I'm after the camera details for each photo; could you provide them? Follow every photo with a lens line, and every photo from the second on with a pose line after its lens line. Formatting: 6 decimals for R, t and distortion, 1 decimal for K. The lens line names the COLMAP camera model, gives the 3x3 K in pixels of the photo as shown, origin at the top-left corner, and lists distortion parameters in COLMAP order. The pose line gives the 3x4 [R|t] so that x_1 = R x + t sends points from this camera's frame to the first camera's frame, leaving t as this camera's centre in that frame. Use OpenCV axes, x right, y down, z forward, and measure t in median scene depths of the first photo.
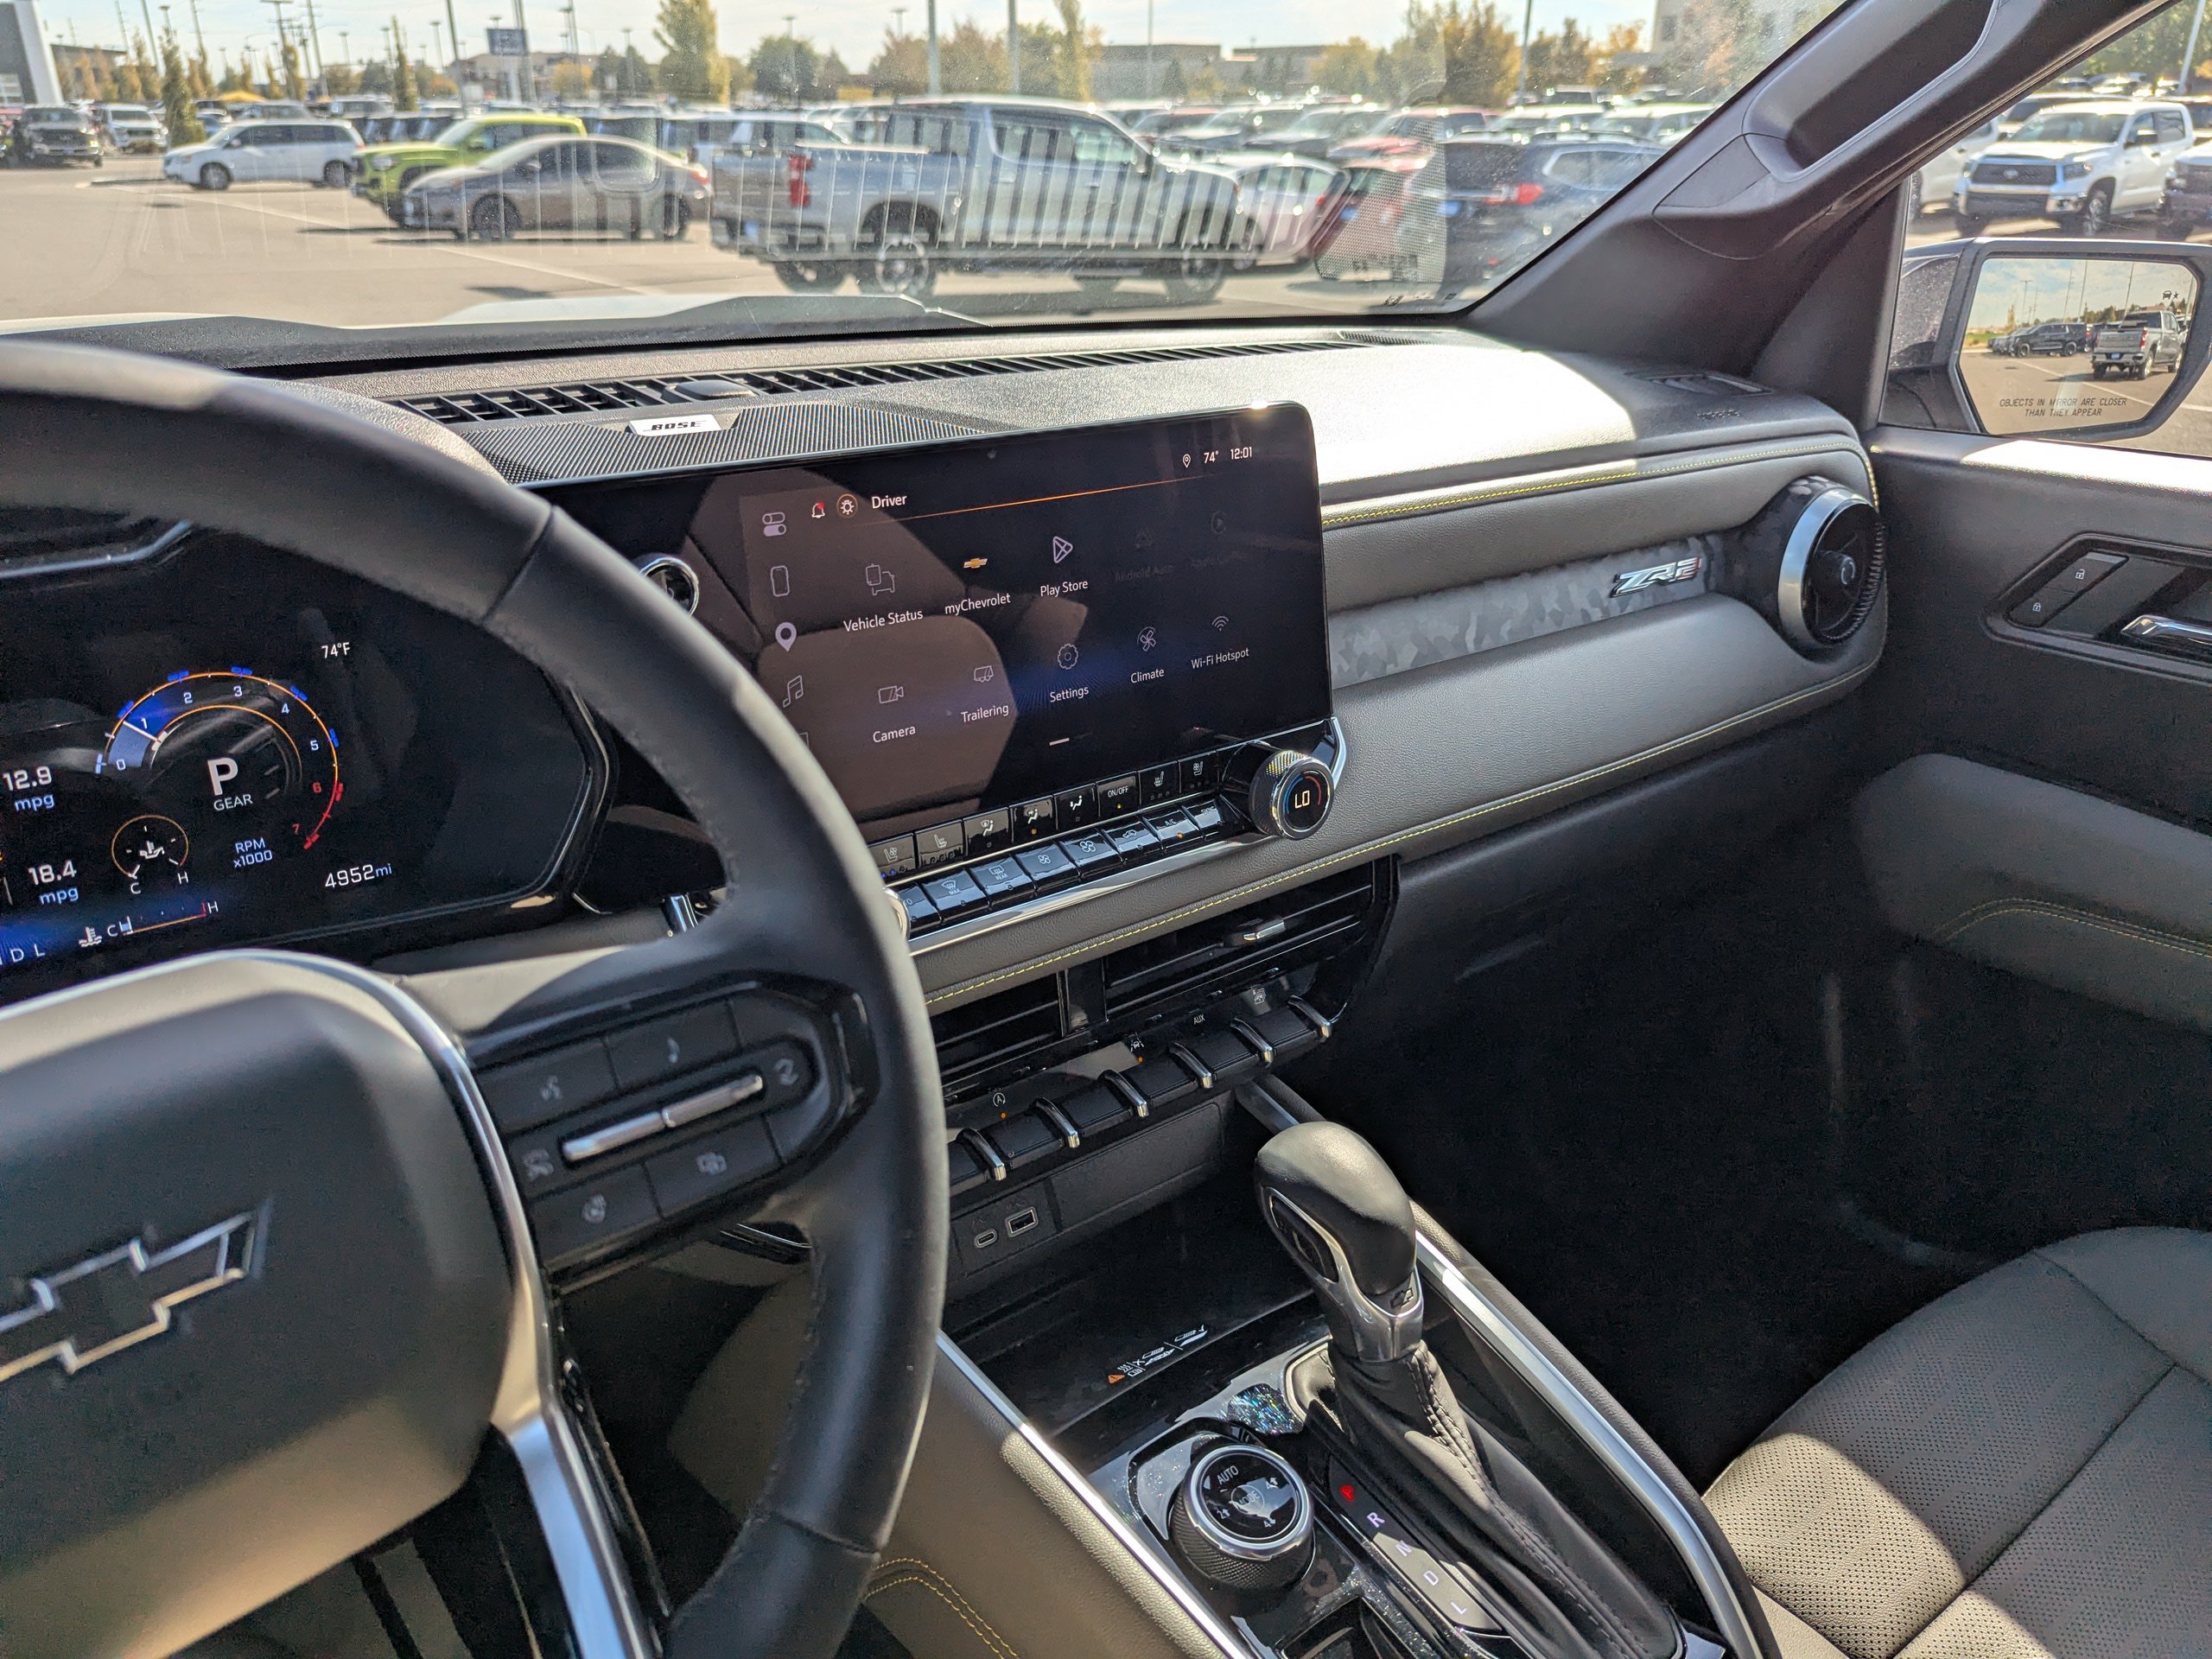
lens RADIAL K [[1563.6, 0, 1071.6], [0, 1563.6, 822.2], [0, 0, 1]] dist [0.032780, -0.029583]
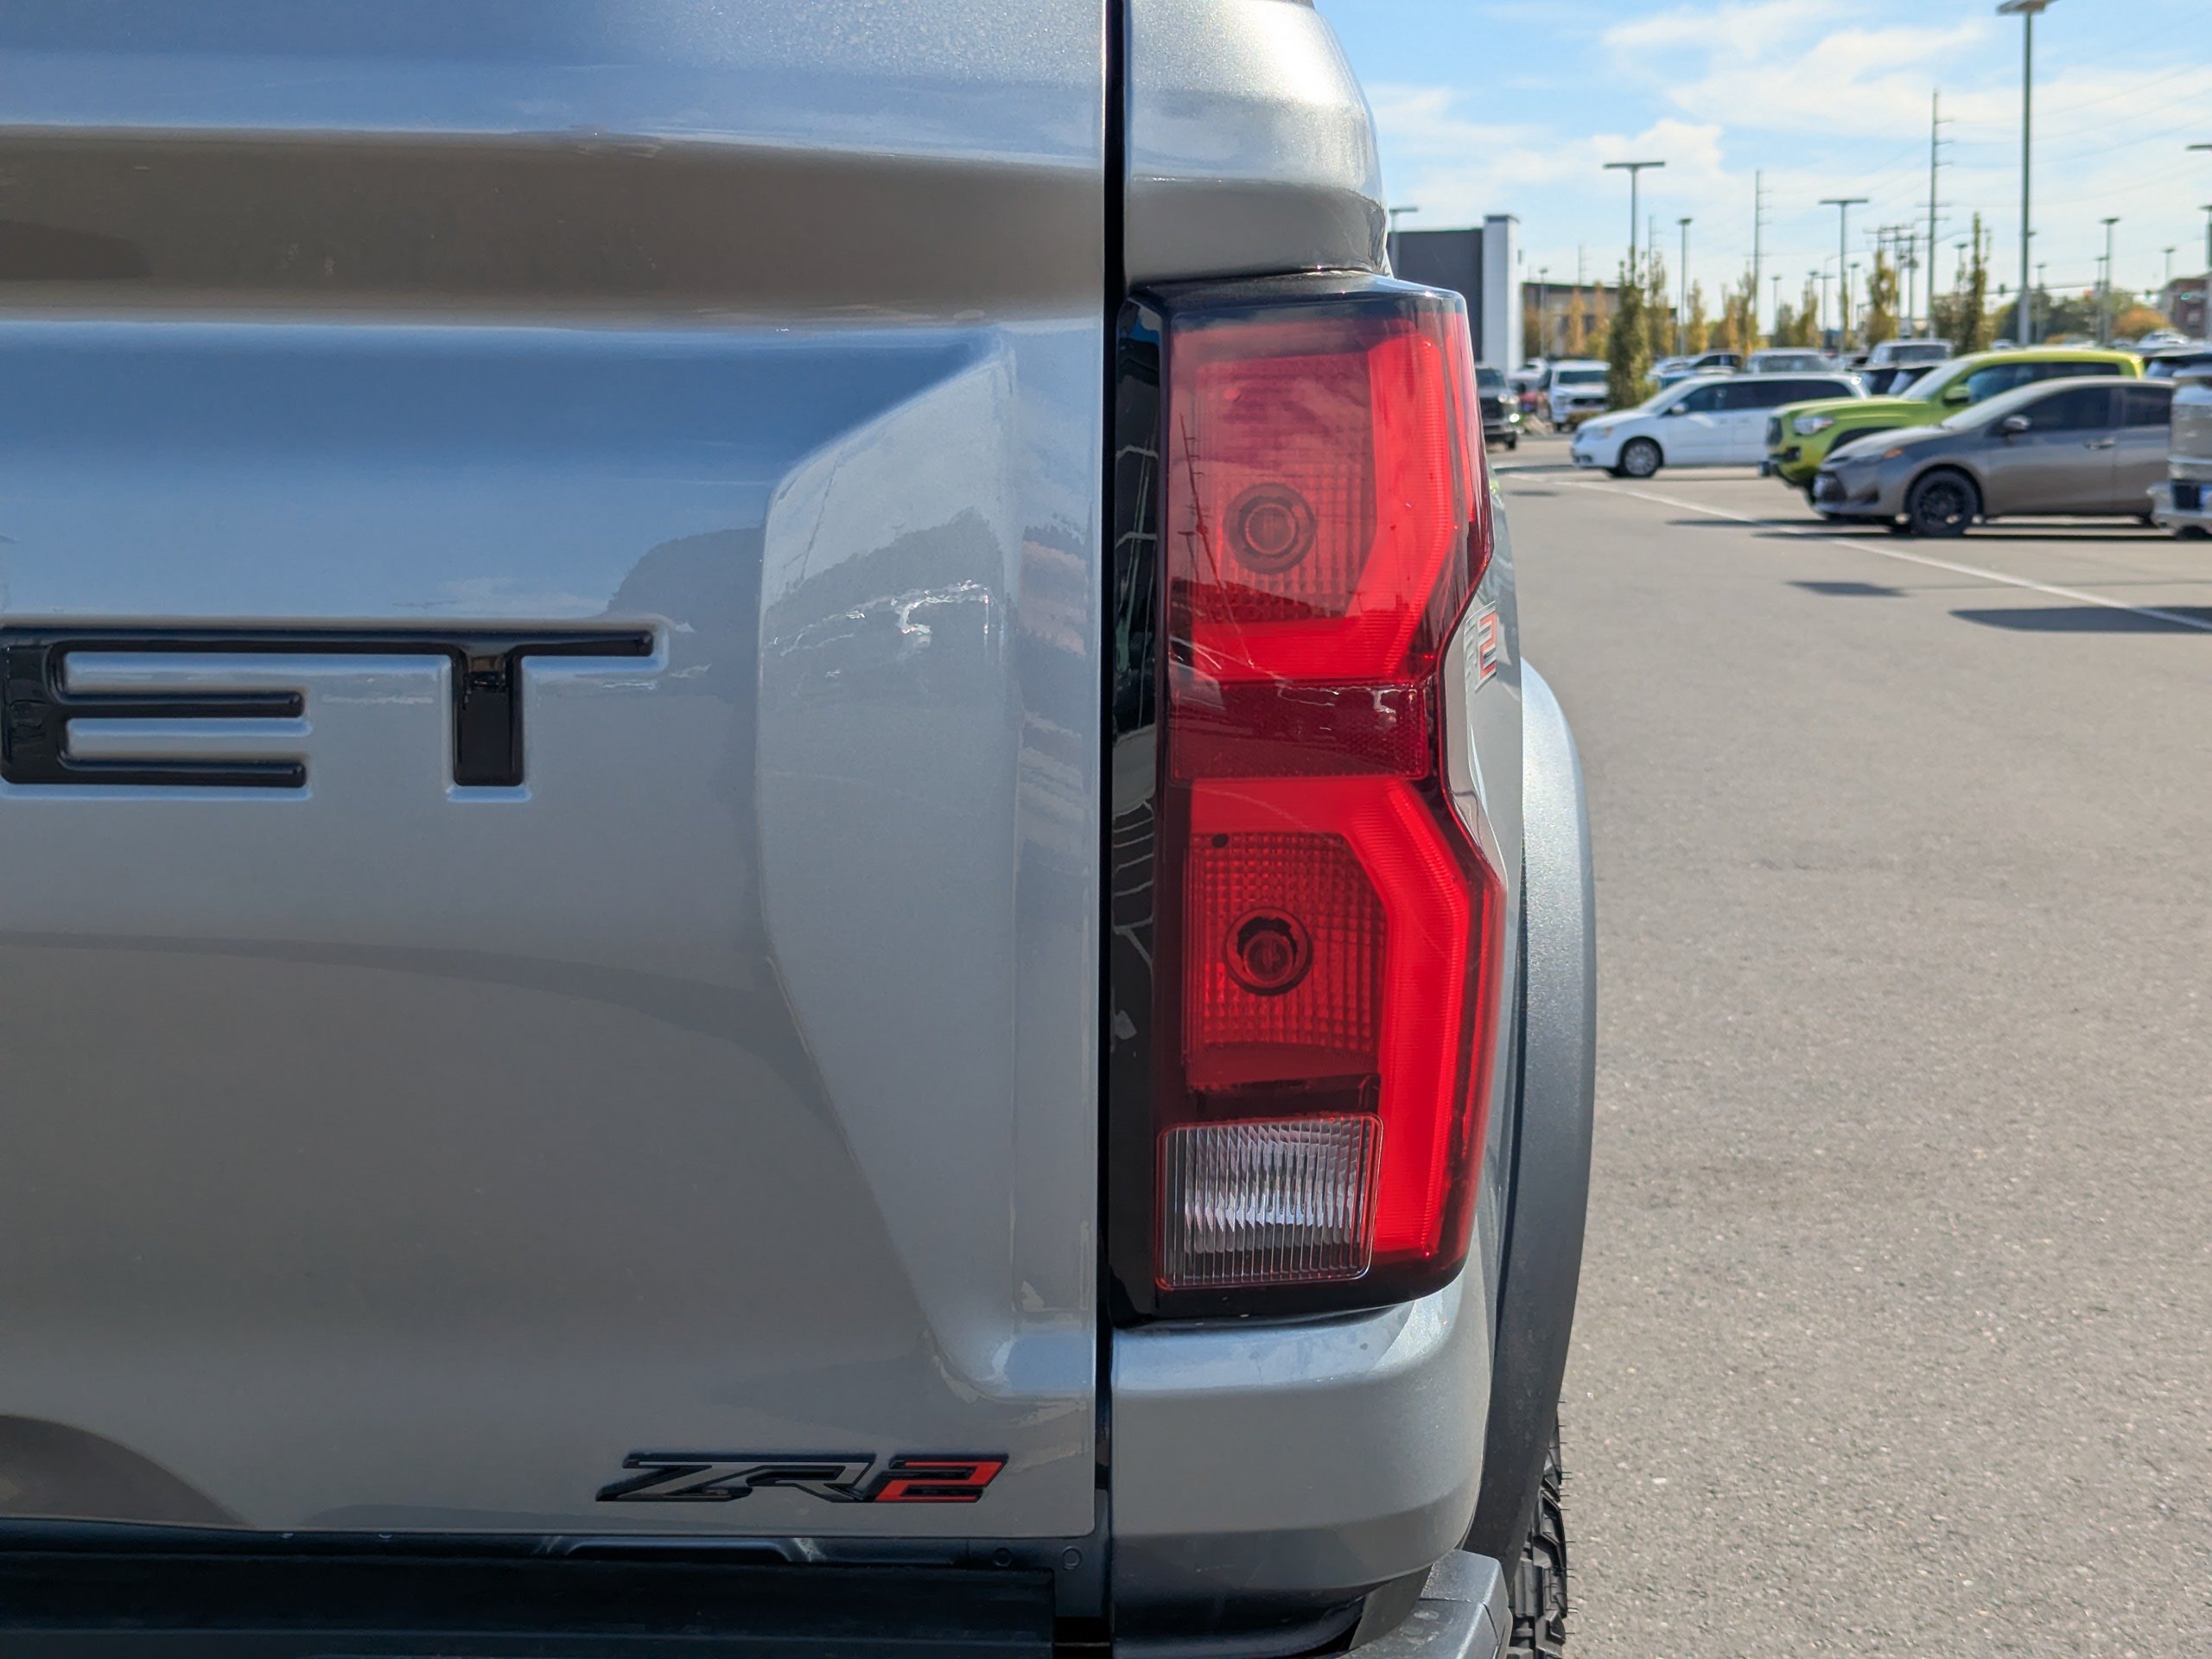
lens RADIAL K [[3162.1, 0, 1118.7], [0, 3162.1, 819.8], [0, 0, 1]] dist [-0.027972, 0.000000]
pose [[0.787296, 0.063679, -0.613278, 0.071106], [-0.231289, 0.952521, -0.198014, 0.027028], [0.571551, 0.297740, 0.764644, -0.046156]]
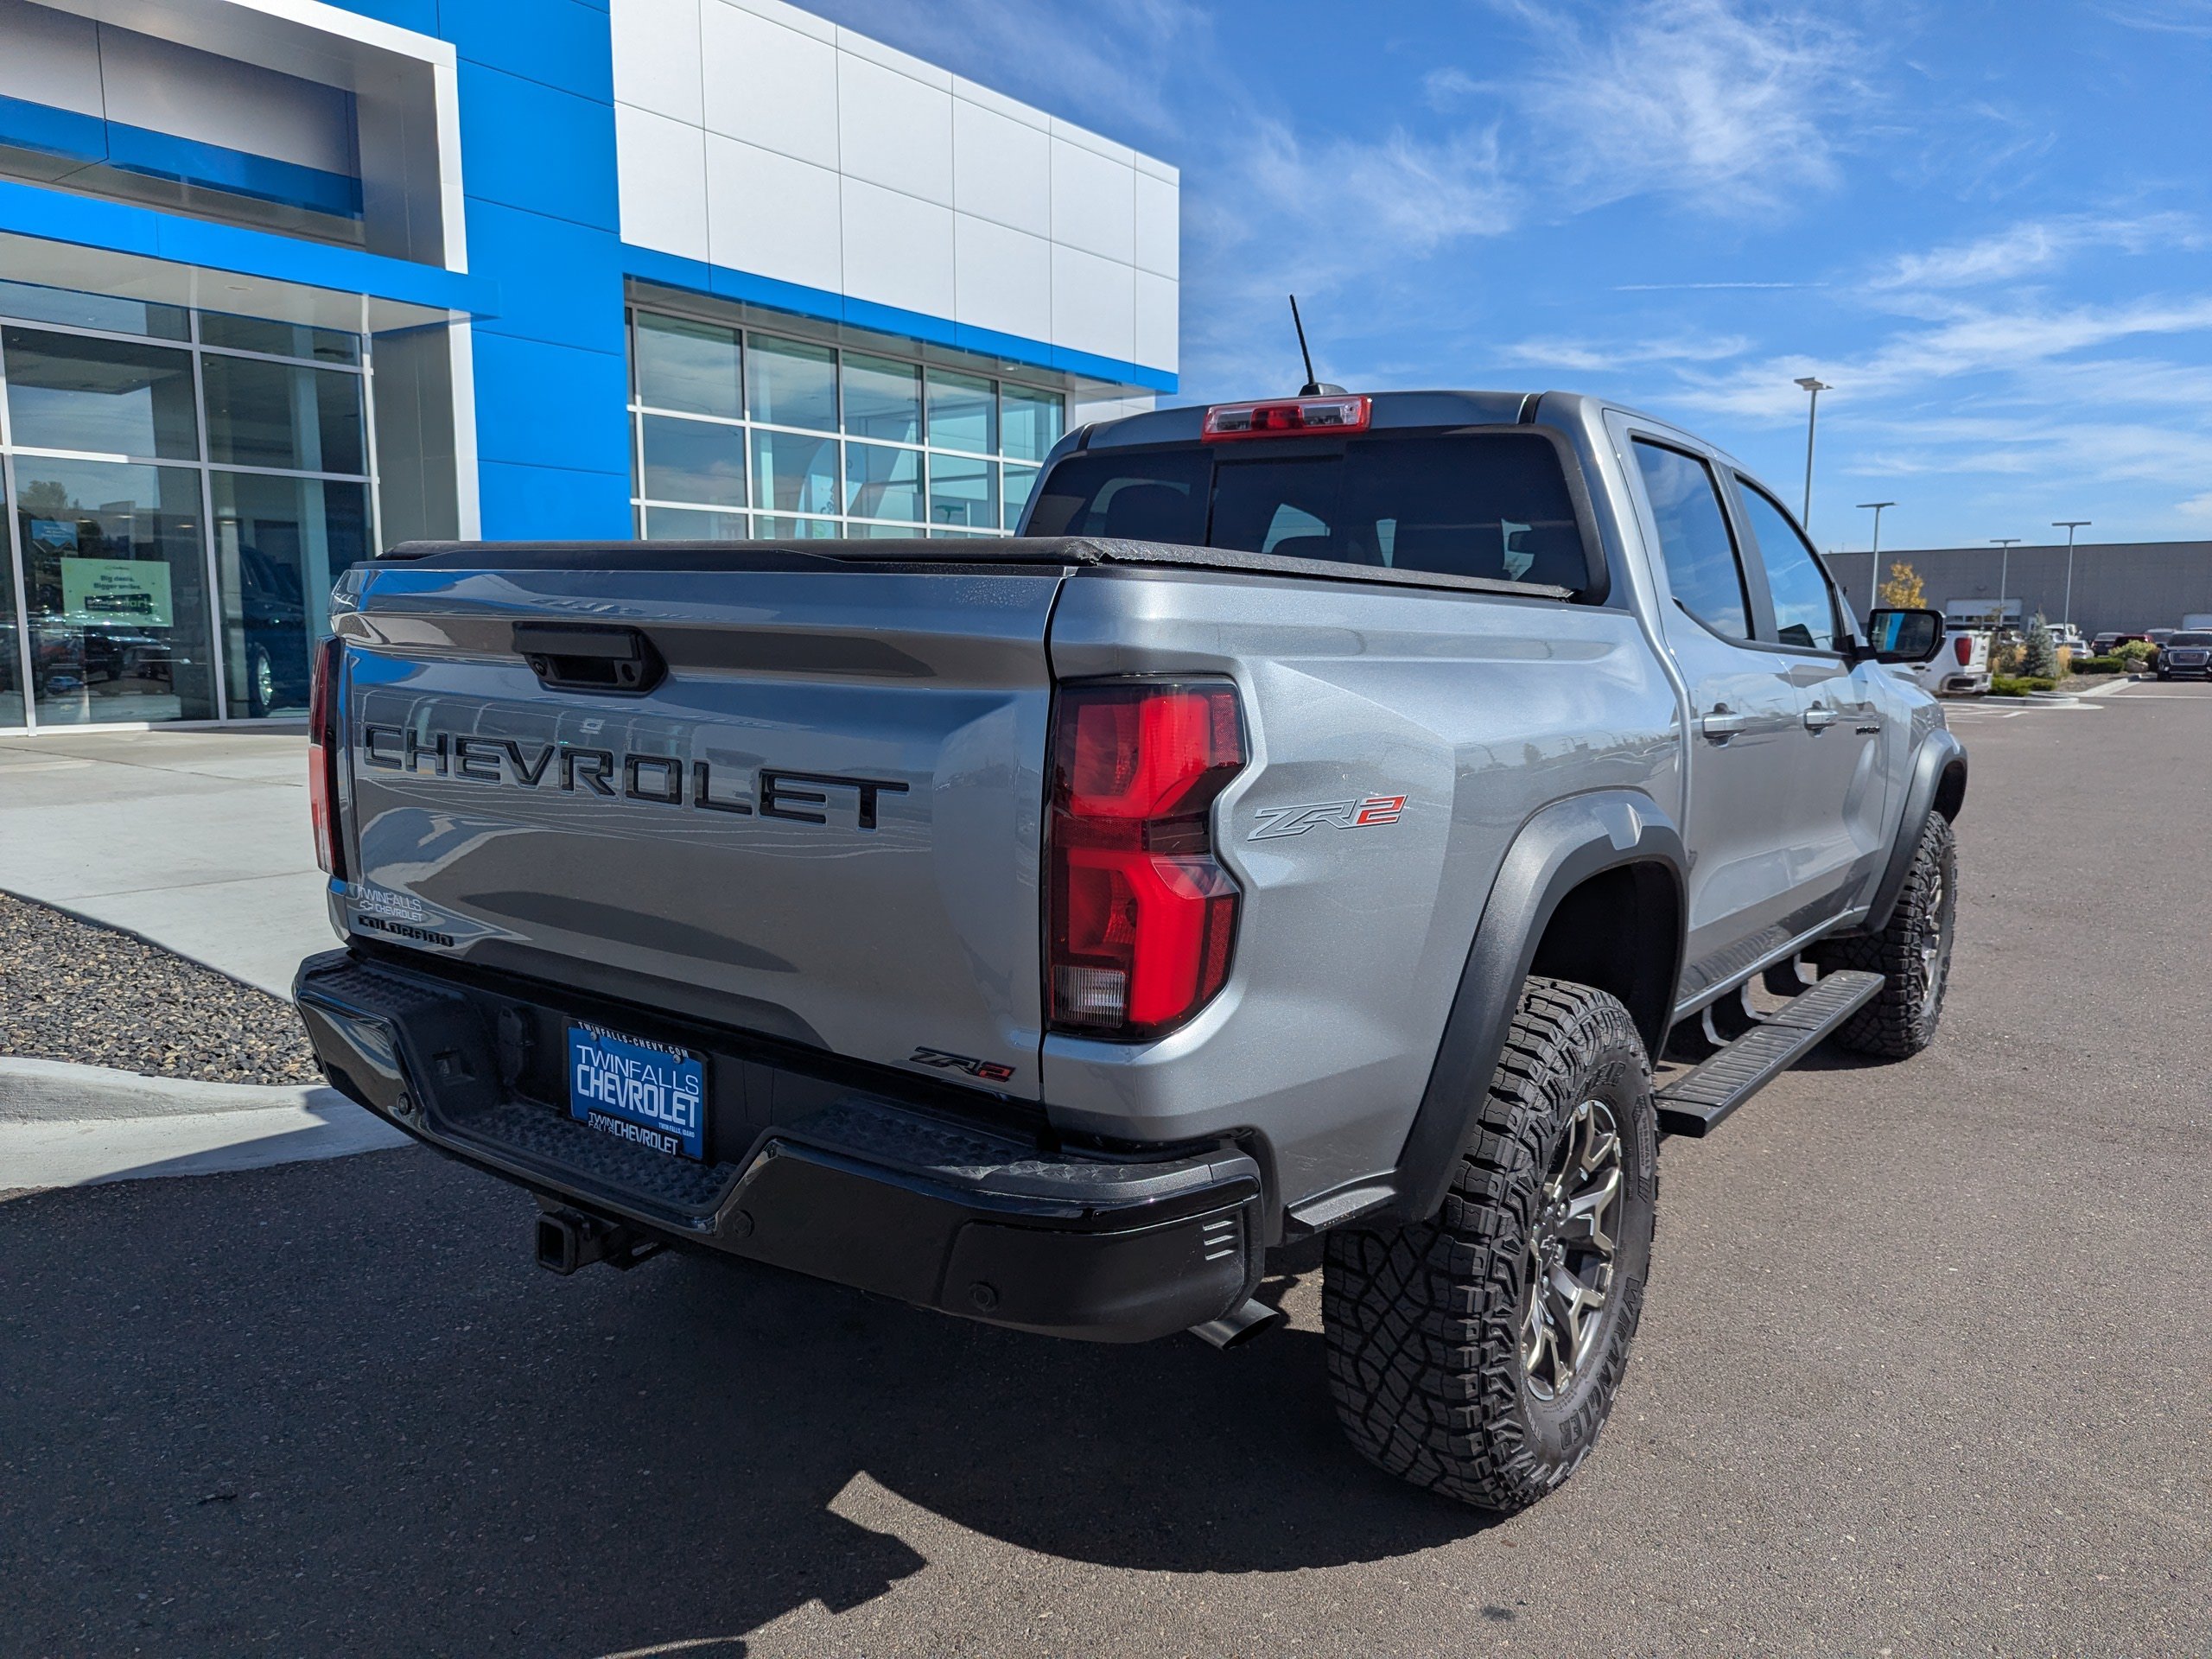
lens RADIAL K [[1563.6, 0, 1122.2], [0, 1563.6, 851.5], [0, 0, 1]] dist [0.032780, -0.029583]
pose [[0.296806, 0.125469, -0.946659, 0.091457], [-0.389519, 0.921018, -0.000056, 0.021049], [0.871883, 0.368759, 0.322237, -0.037012]]
